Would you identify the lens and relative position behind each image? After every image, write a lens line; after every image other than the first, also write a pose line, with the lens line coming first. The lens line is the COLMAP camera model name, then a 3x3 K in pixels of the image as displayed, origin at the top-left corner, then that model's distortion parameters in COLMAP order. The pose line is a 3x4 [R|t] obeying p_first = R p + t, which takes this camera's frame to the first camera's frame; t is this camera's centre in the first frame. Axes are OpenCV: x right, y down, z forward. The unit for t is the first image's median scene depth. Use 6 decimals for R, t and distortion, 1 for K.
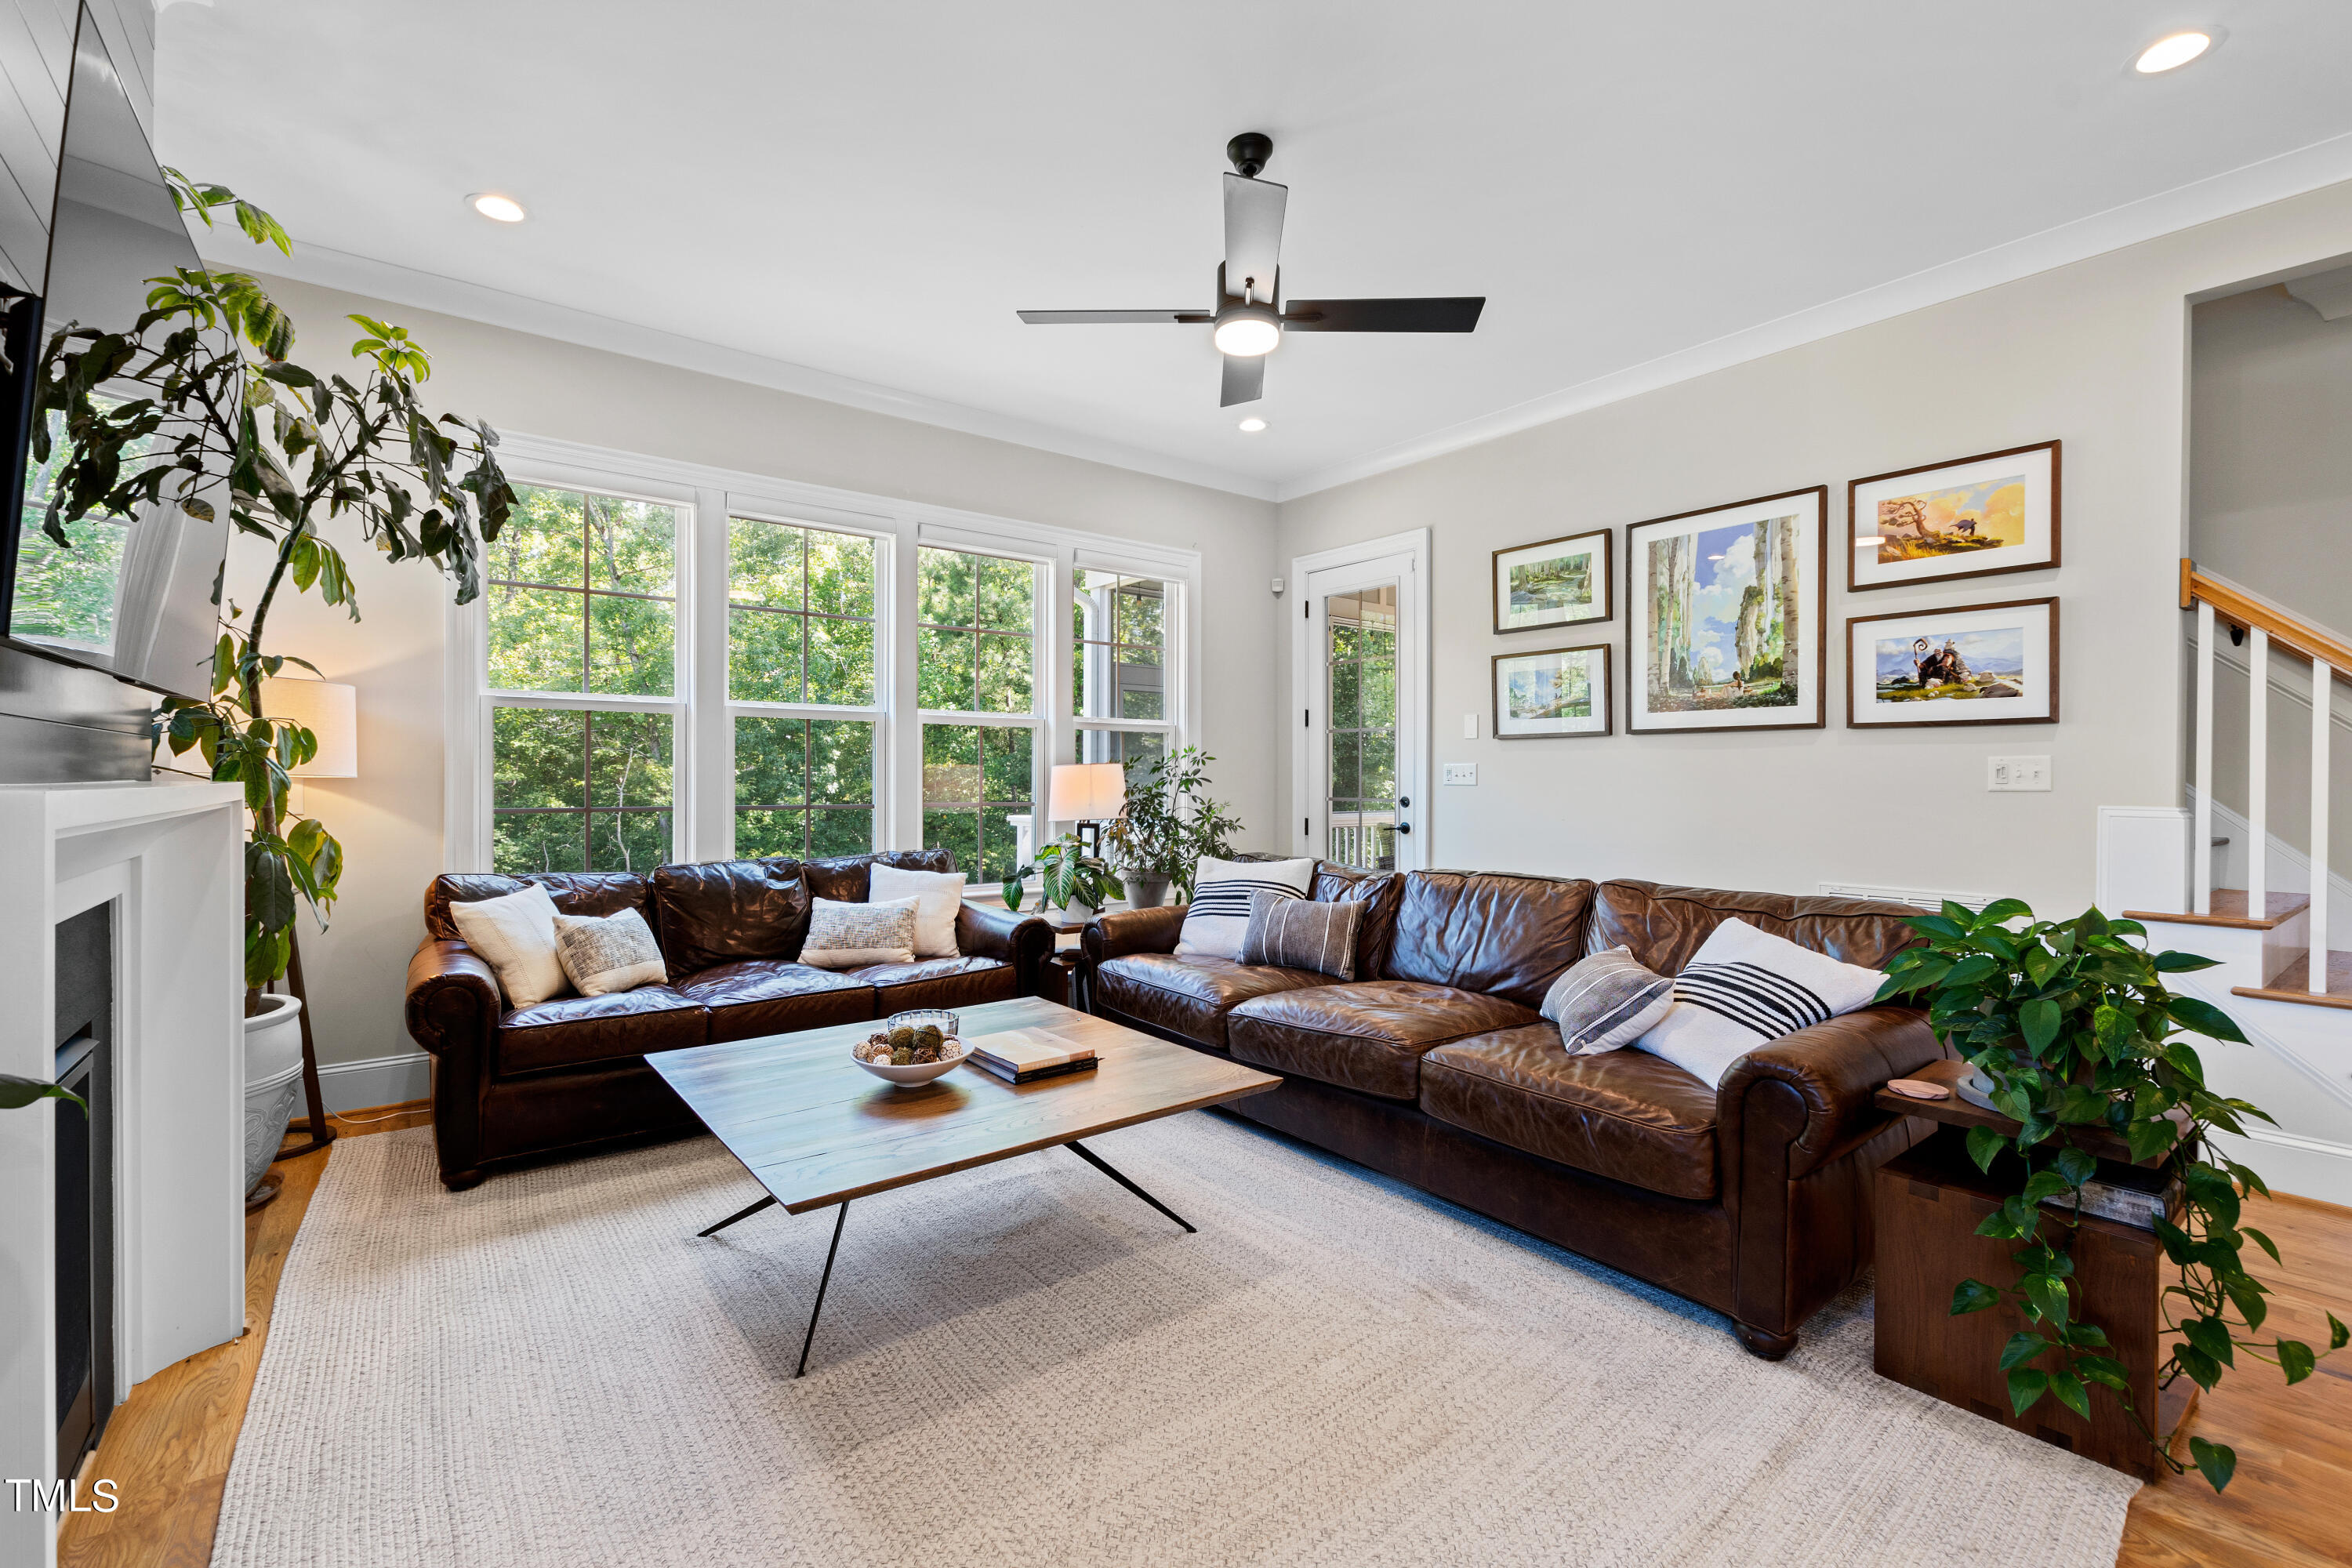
lens RADIAL K [[1014.2, 0, 1157.3], [0, 1014.2, 780.9], [0, 0, 1]] dist [-0.001022, -0.000455]
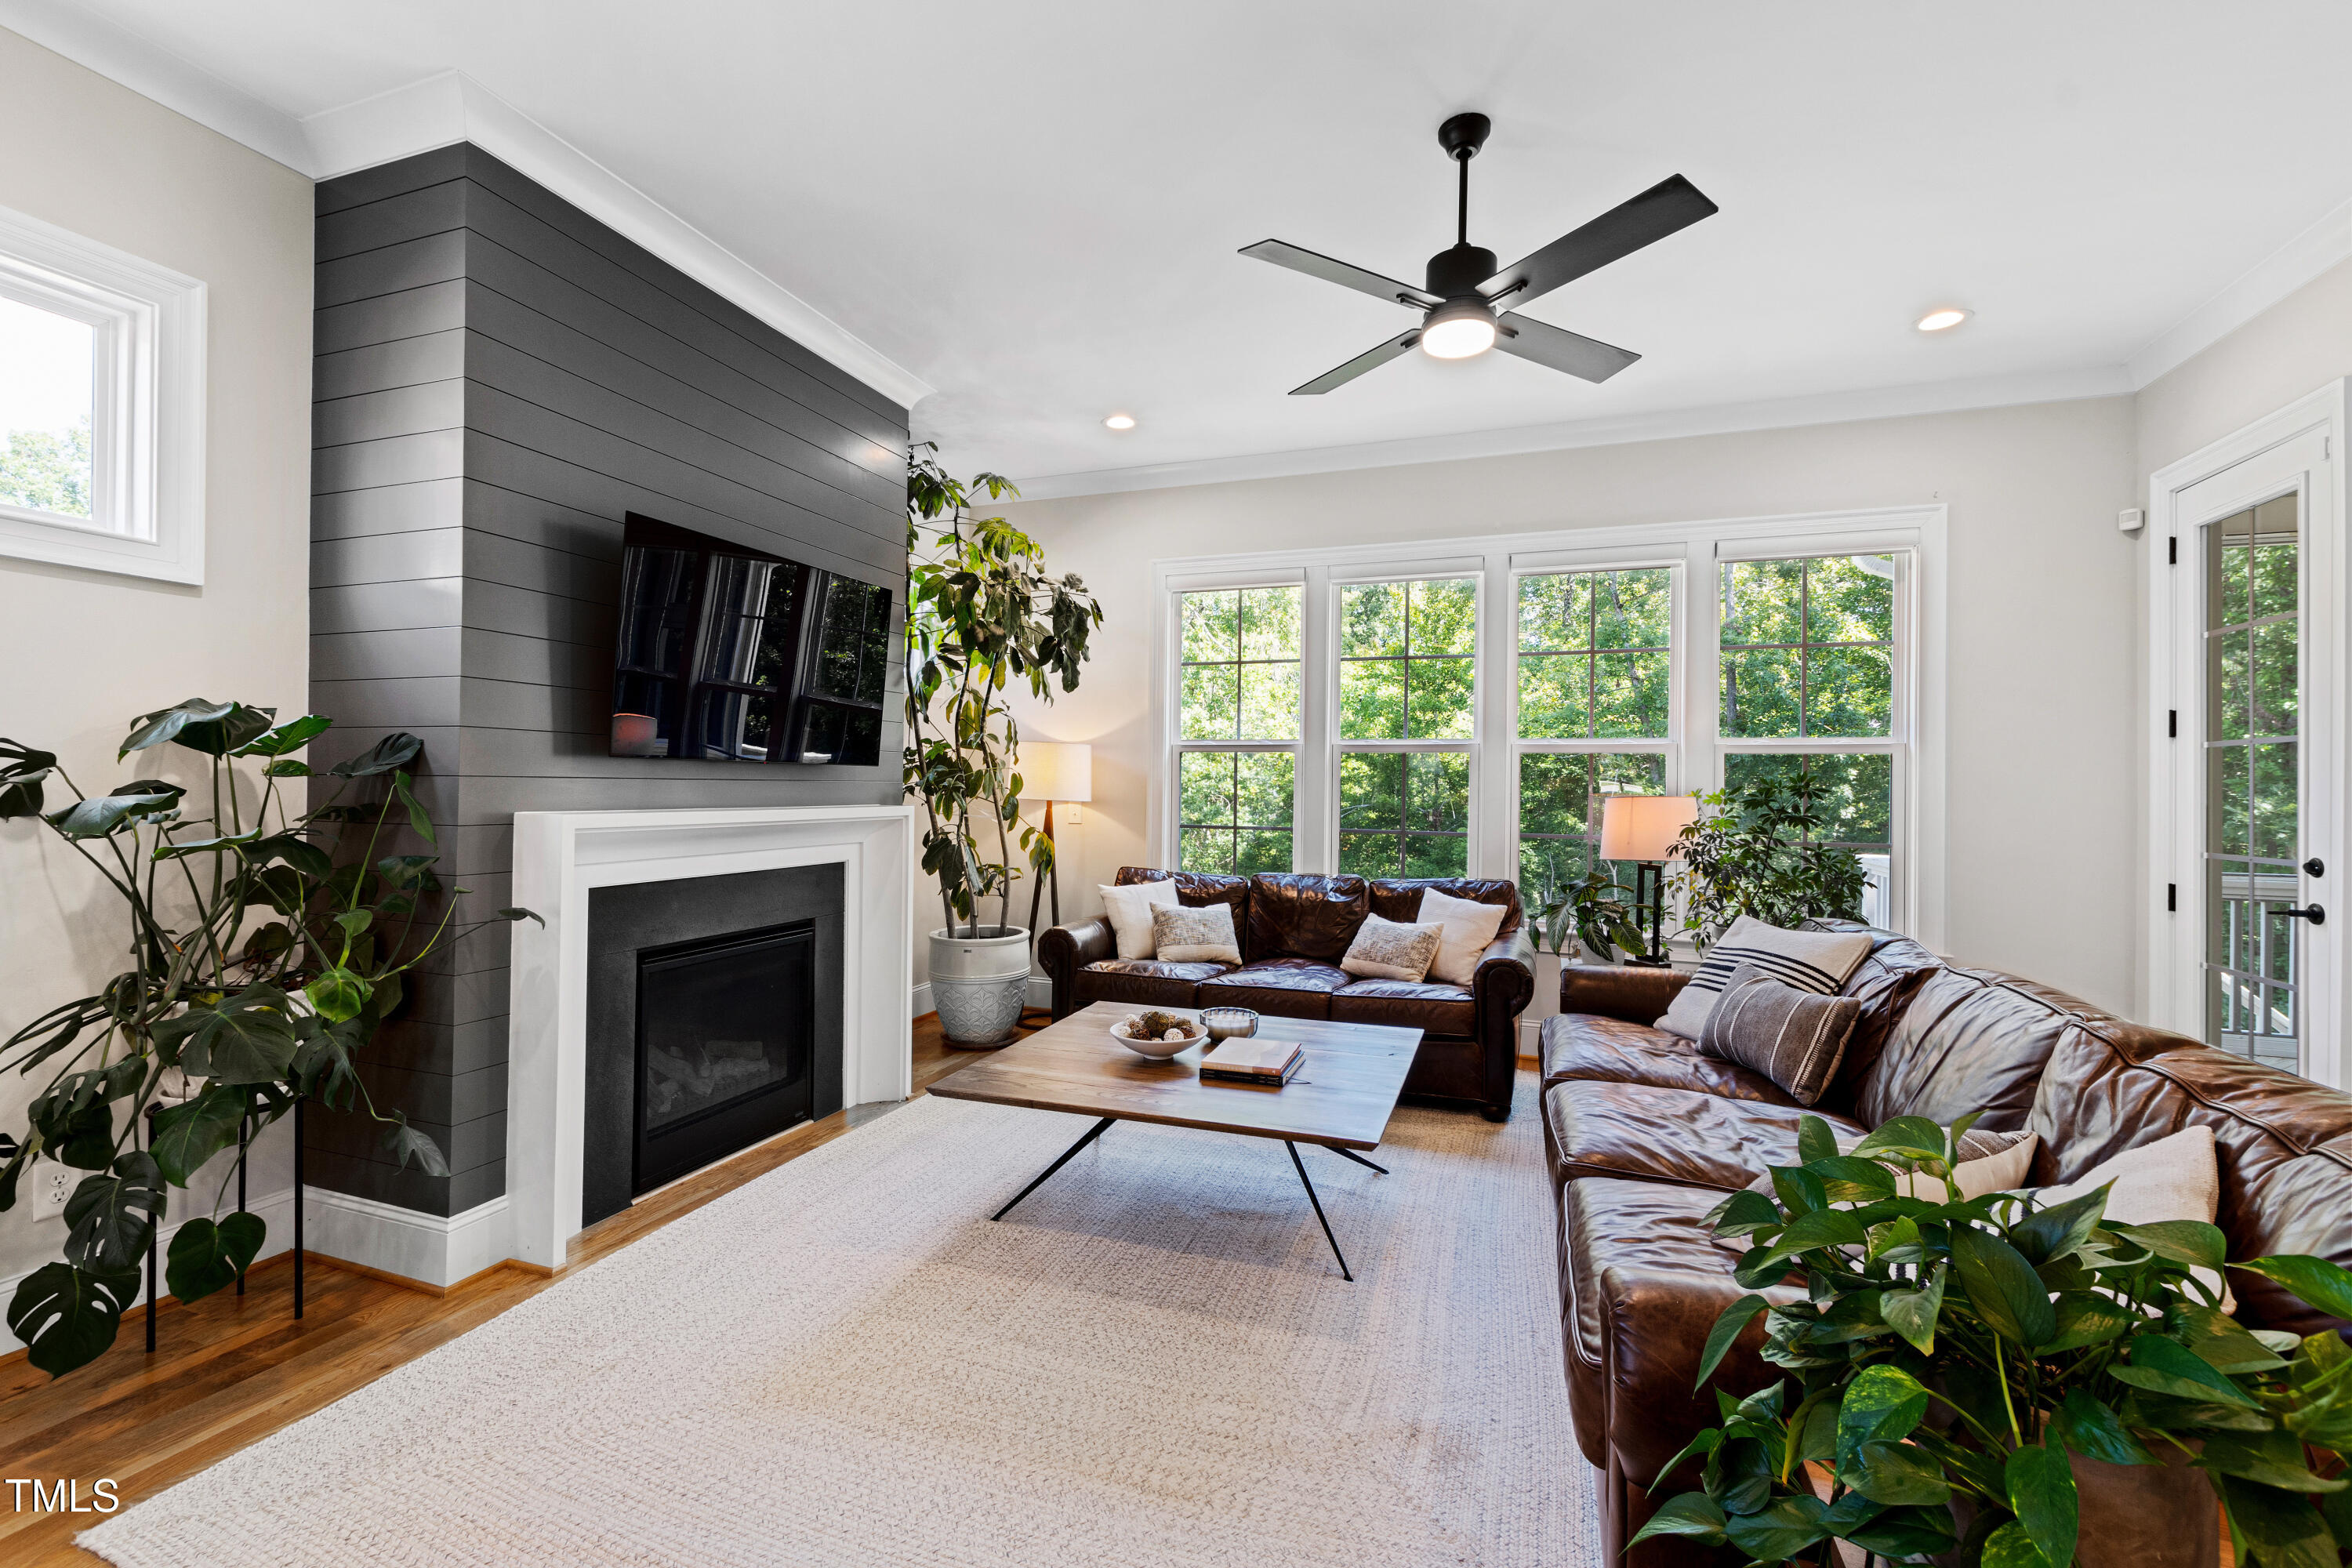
lens RADIAL K [[1014.2, 0, 1157.3], [0, 1014.2, 780.9], [0, 0, 1]] dist [-0.001022, -0.000455]
pose [[0.533052, -0.001945, -0.846080, 0.551455], [-0.013032, 0.999860, -0.010509, -0.019082], [0.845982, 0.016628, 0.532952, 0.222661]]
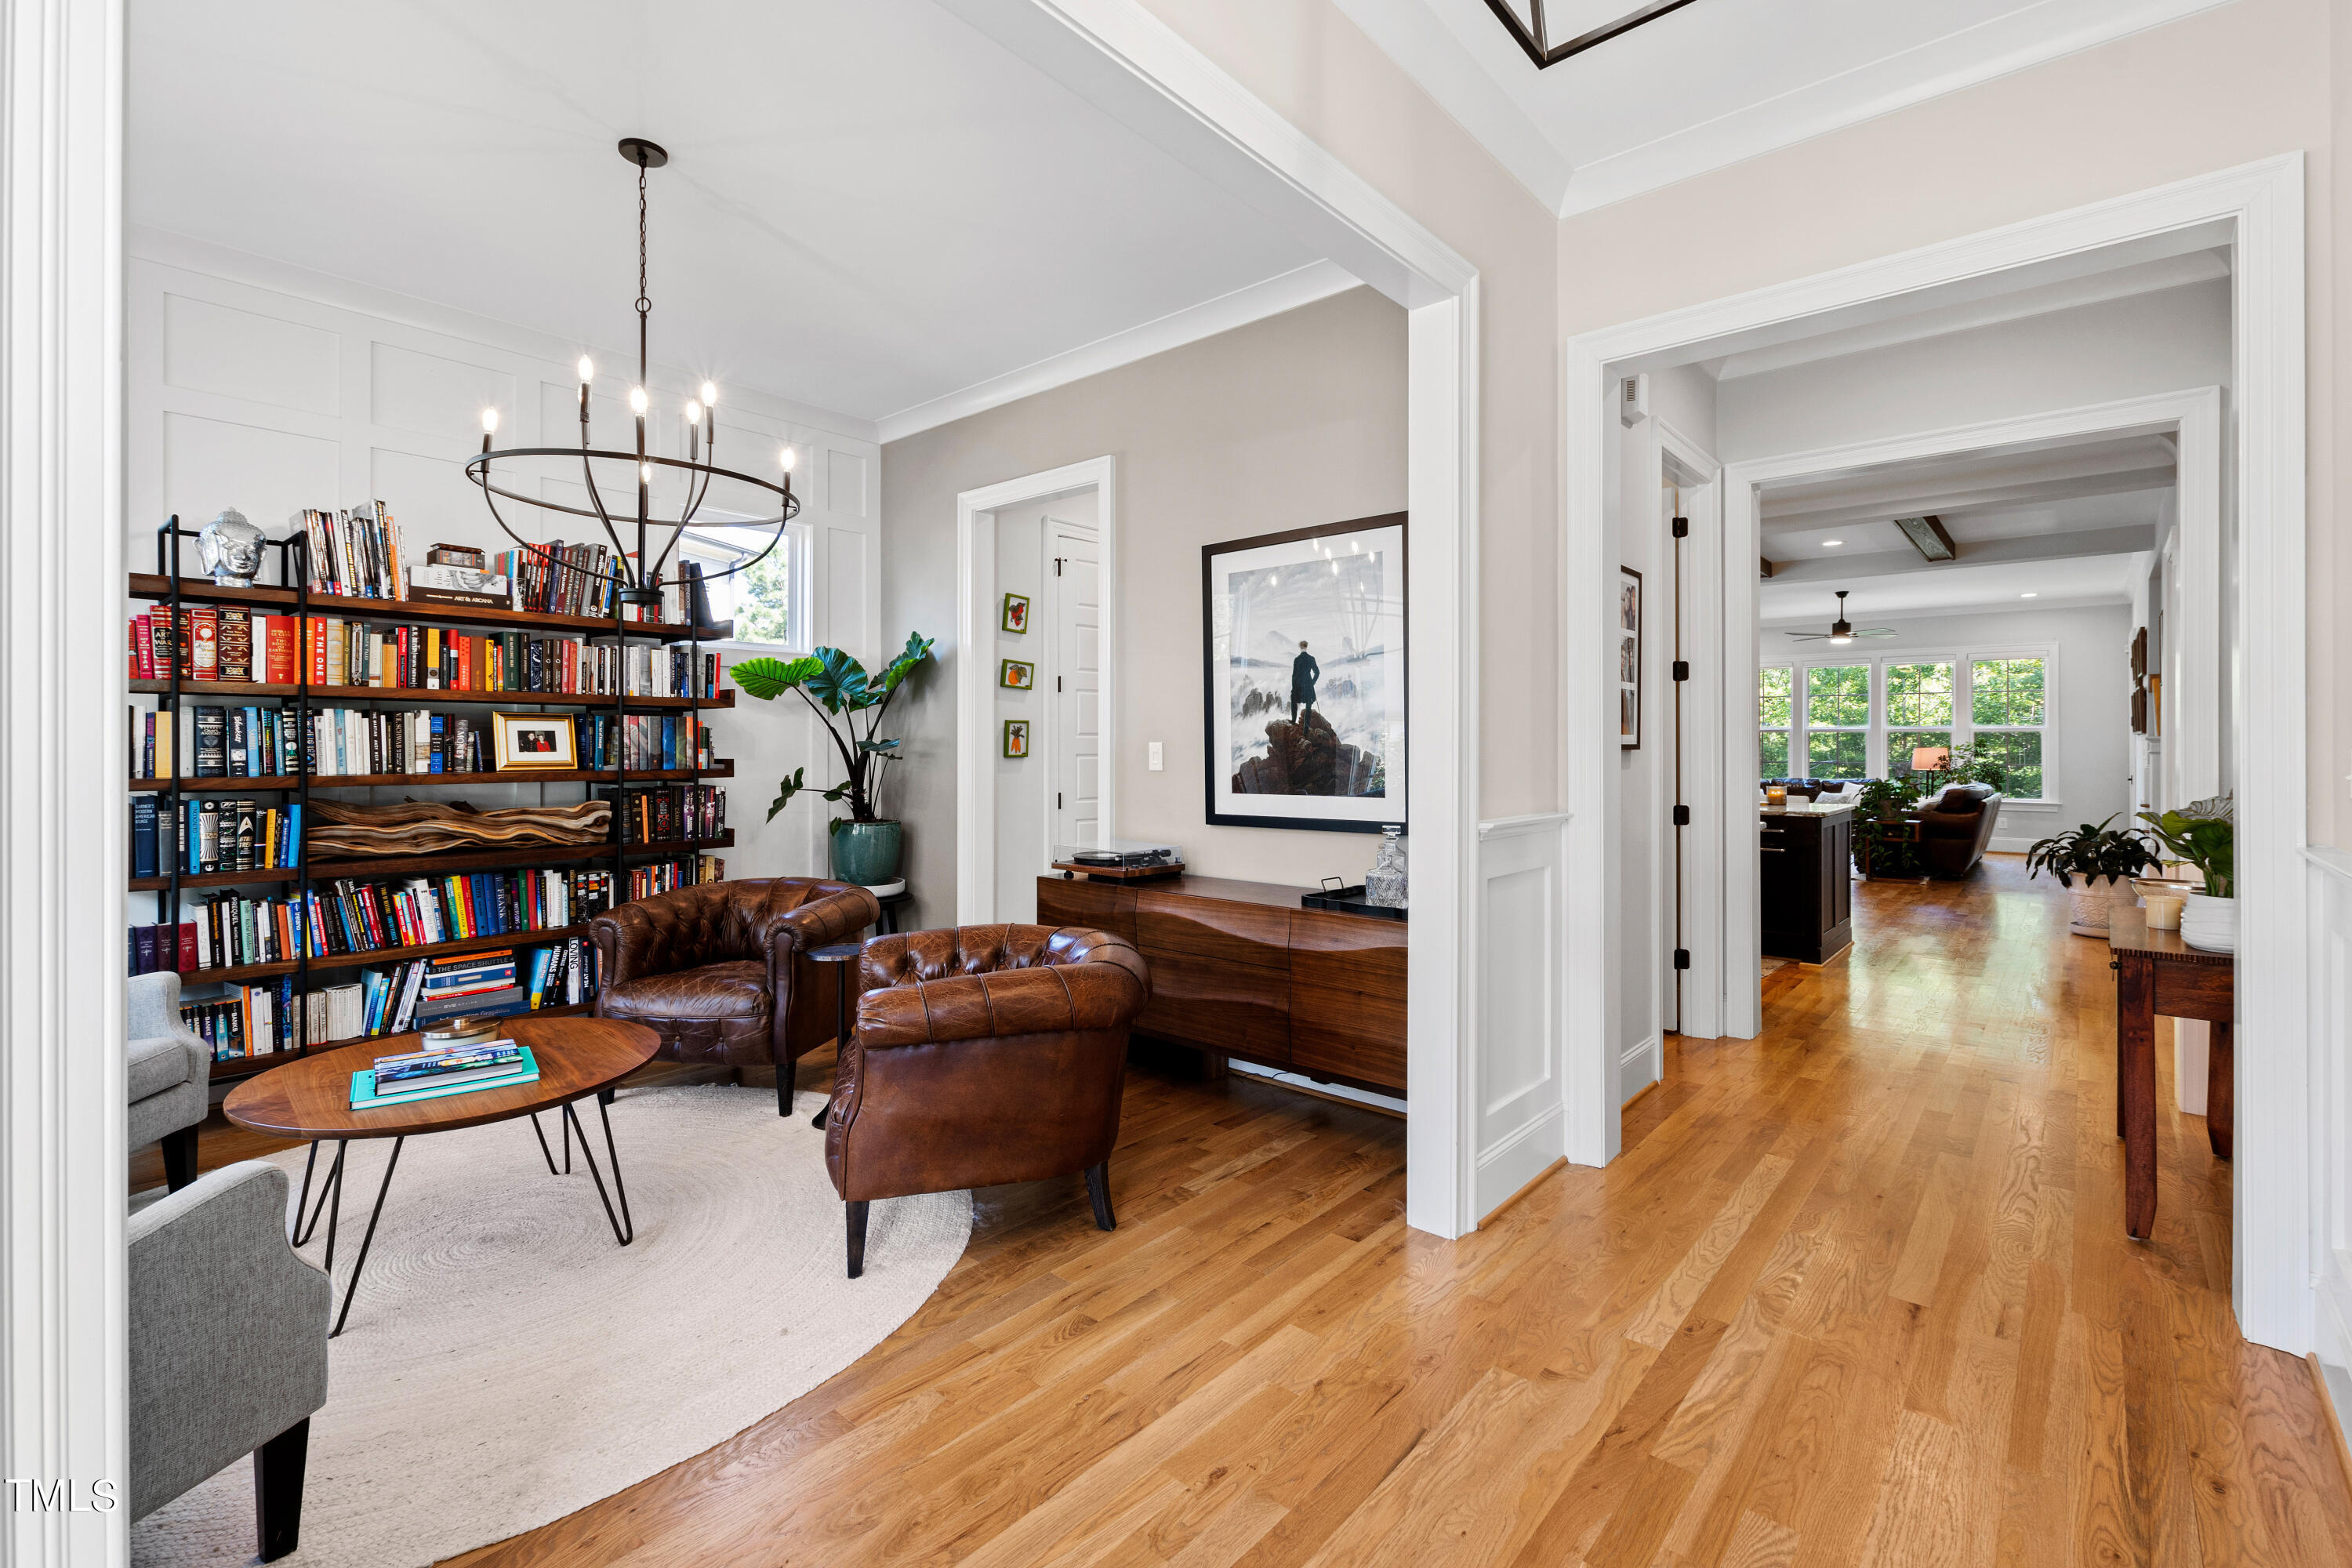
lens RADIAL K [[1053.9, 0, 1177.6], [0, 1053.9, 753.9], [0, 0, 1]] dist [0.000759, 0.000021]
pose [[0.203739, 0.001916, -0.979023, 2.731117], [-0.002607, 0.999996, 0.001414, 0.002651], [0.979022, 0.002264, 0.203743, -1.796347]]
